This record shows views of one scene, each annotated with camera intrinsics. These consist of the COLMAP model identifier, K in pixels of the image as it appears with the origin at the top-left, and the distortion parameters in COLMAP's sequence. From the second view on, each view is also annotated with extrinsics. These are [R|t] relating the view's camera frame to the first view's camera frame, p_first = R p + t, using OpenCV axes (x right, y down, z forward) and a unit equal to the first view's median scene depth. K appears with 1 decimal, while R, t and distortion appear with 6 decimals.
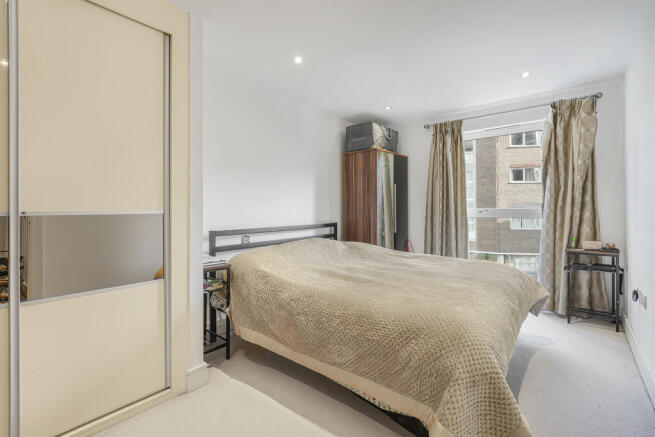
lens RADIAL K [[294.8, 0, 329.1], [0, 294.8, 215.1], [0, 0, 1]] dist [-0.013884, -0.000159]
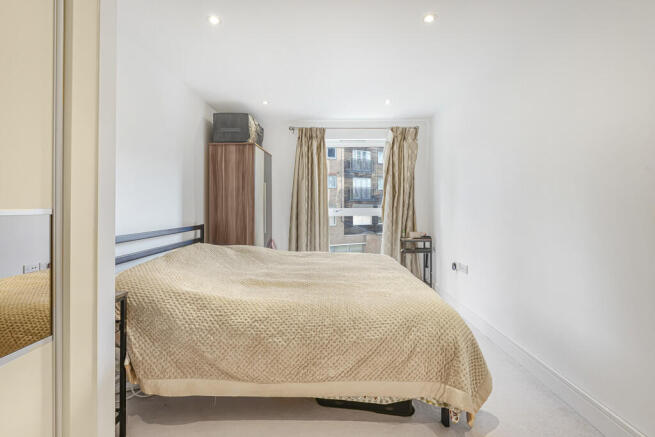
lens RADIAL K [[294.8, 0, 330.4], [0, 294.8, 212.5], [0, 0, 1]] dist [-0.013884, -0.000159]
pose [[0.778875, -0.005124, 0.627159, -0.272740], [0.010470, 0.999934, -0.004833, -0.000161], [-0.627092, 0.010331, 0.778876, 0.145854]]
